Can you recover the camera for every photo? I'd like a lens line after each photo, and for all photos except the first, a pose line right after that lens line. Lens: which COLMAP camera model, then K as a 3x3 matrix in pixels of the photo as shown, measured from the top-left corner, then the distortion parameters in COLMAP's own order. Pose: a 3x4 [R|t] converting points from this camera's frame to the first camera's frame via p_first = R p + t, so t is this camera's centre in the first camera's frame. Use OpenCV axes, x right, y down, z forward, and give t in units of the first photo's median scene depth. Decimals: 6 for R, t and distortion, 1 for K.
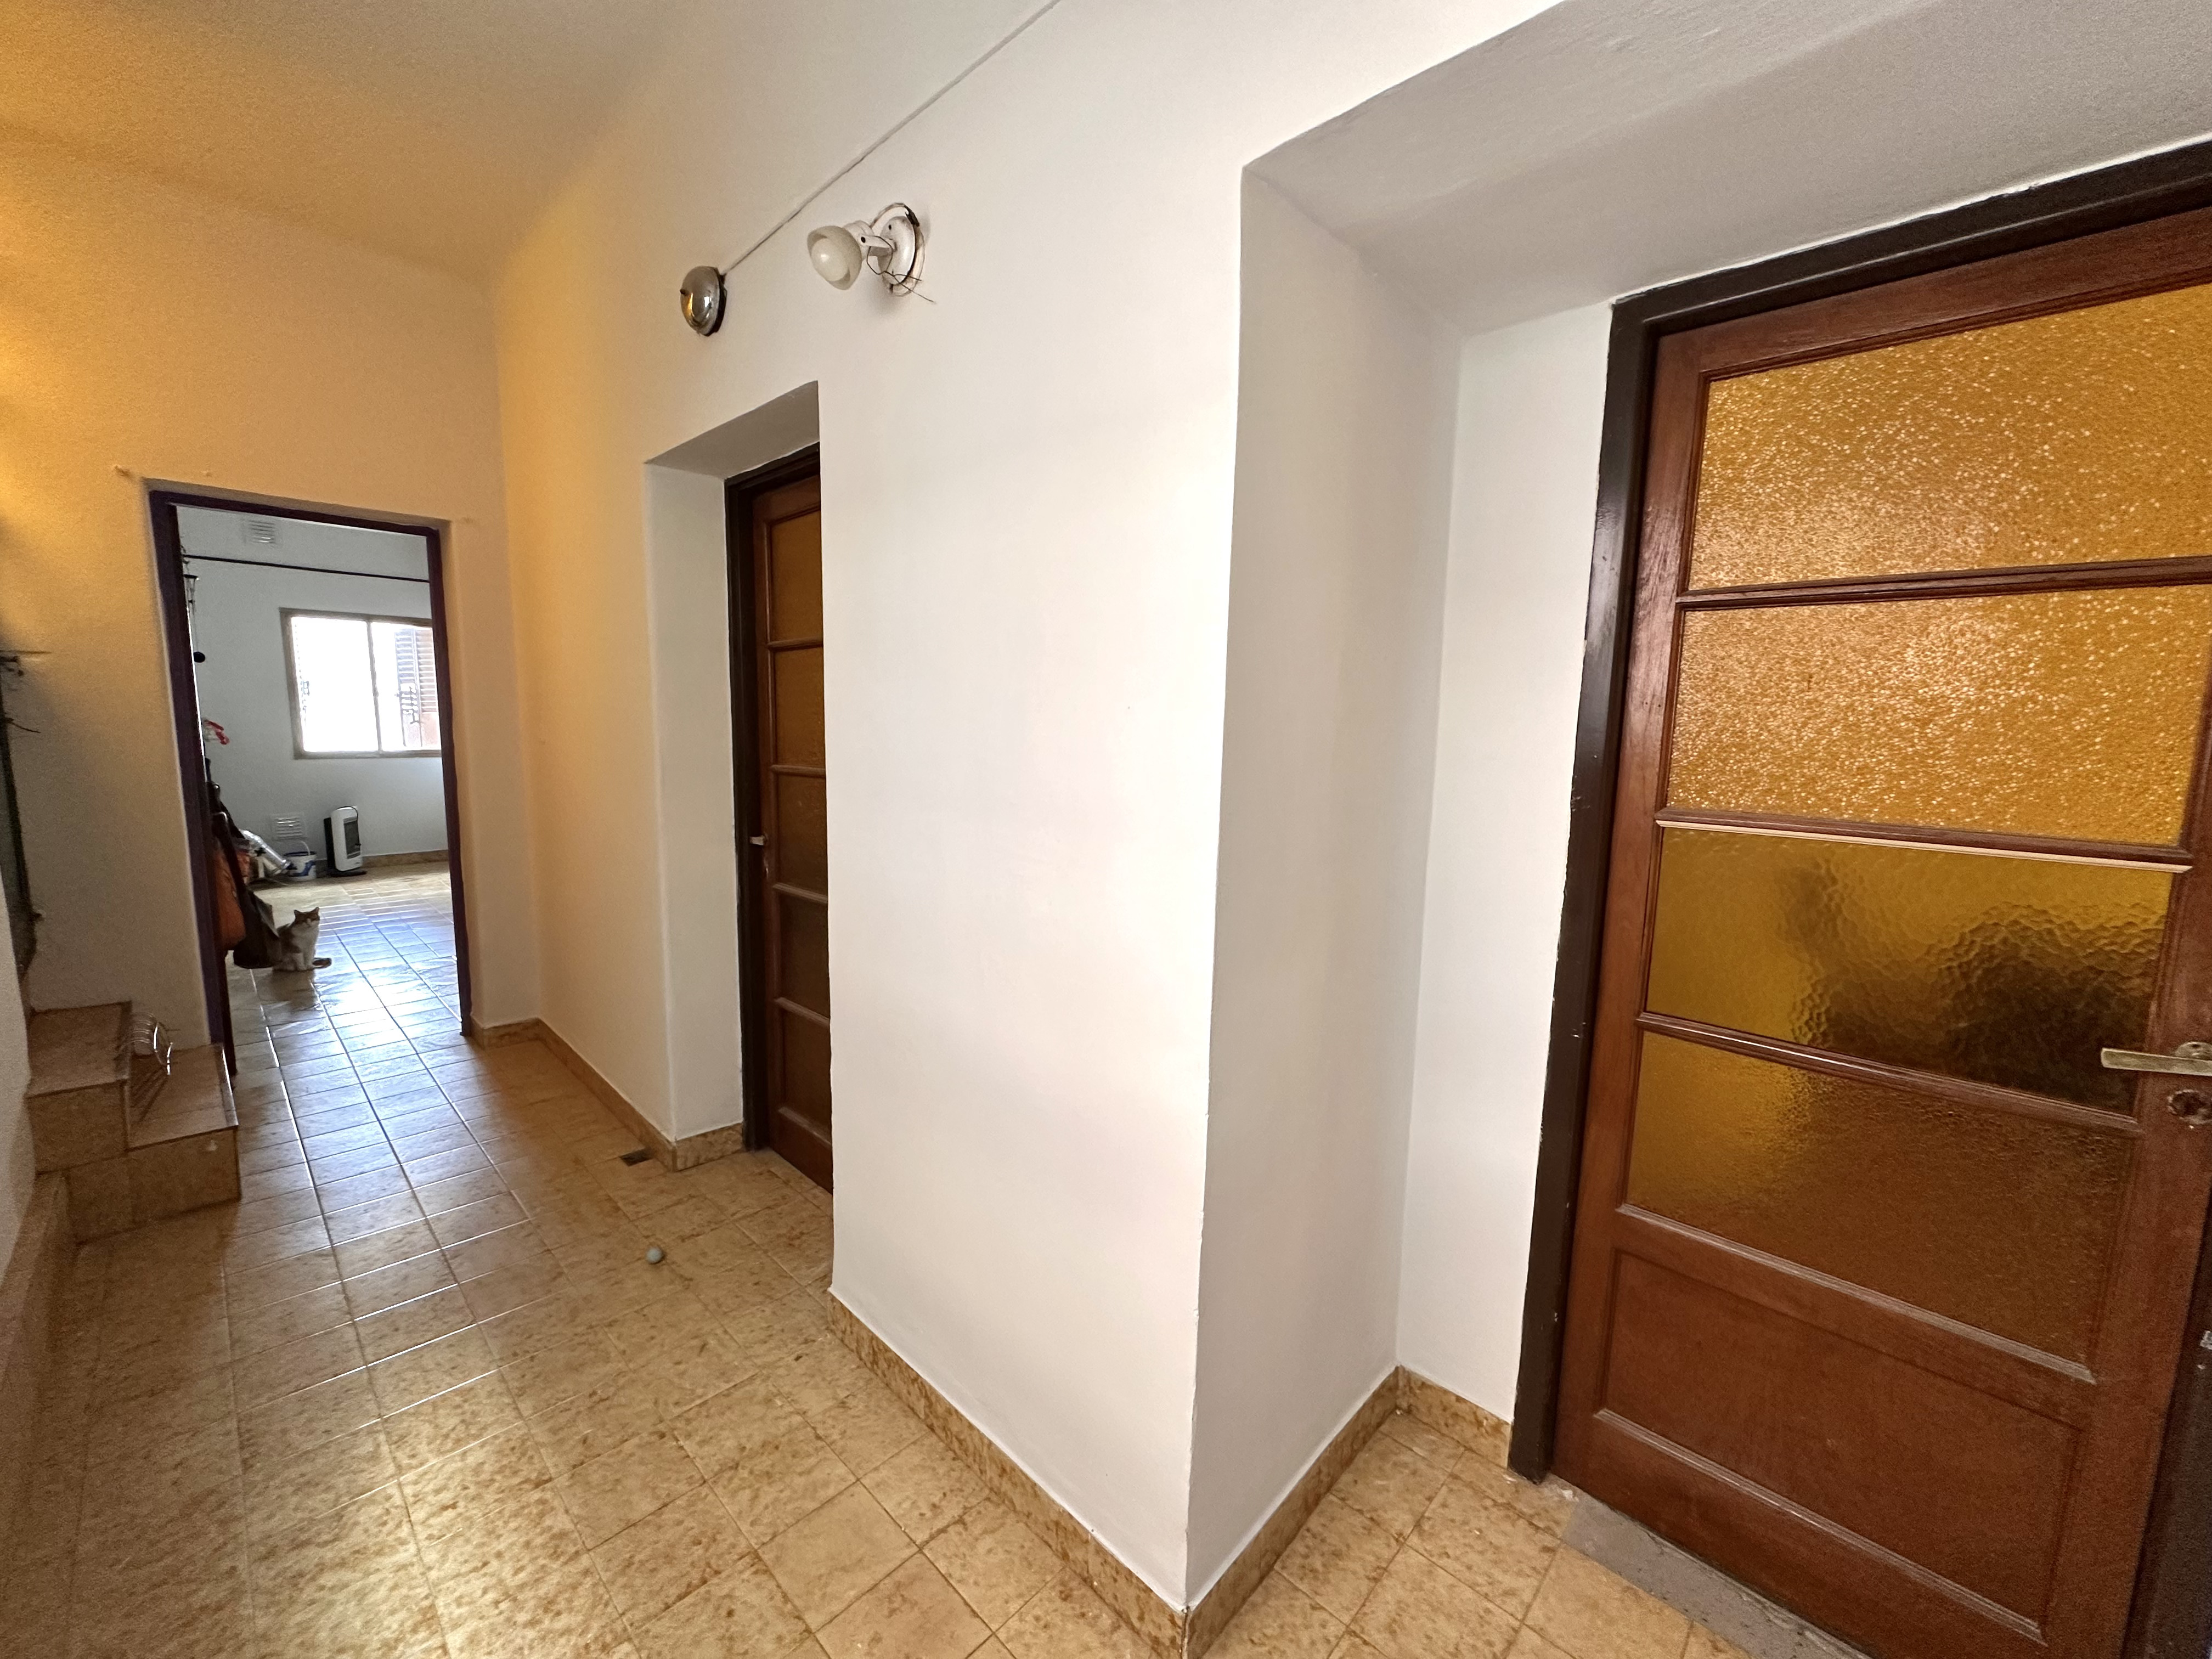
lens RADIAL K [[880.3, 0, 1104.8], [0, 880.3, 827.6], [0, 0, 1]] dist [-0.006646, 0.000467]
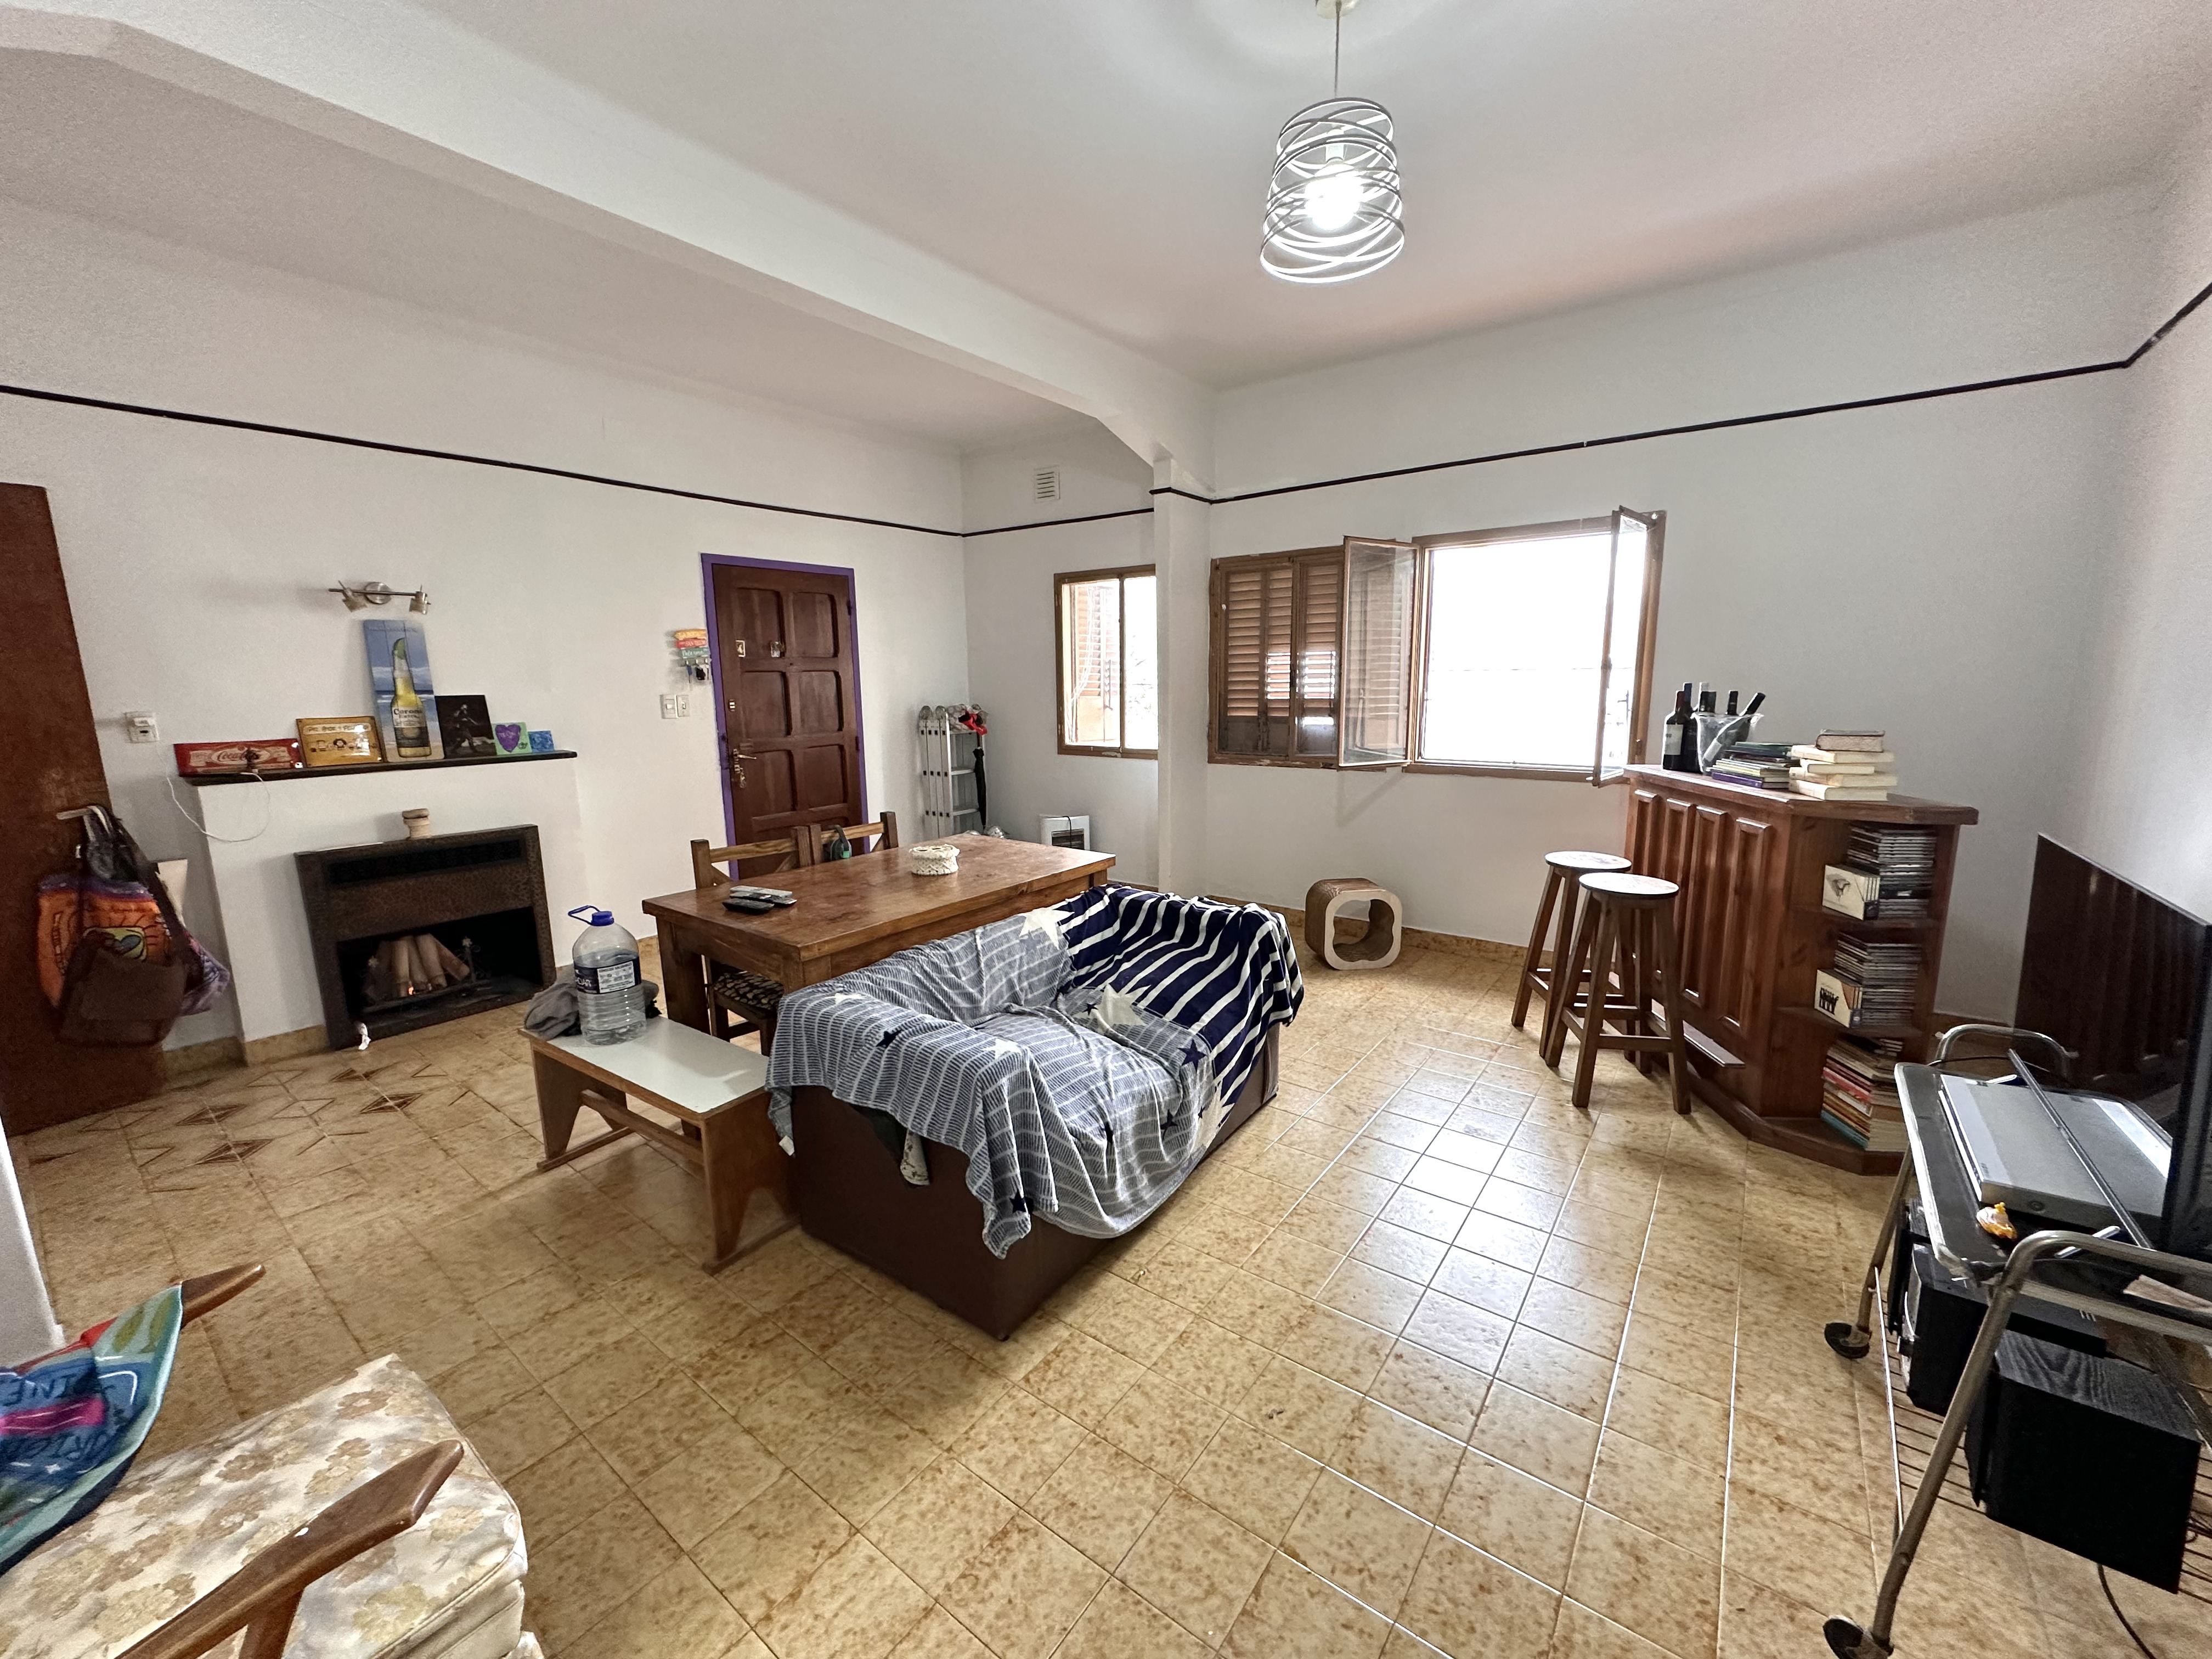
lens RADIAL K [[880.3, 0, 1109.1], [0, 880.3, 826.4], [0, 0, 1]] dist [-0.006646, 0.000467]
pose [[0.123976, 0.143744, -0.981819, -0.056646], [-0.111811, 0.985174, 0.130116, -0.121039], [0.985966, 0.093647, 0.138210, 0.903516]]
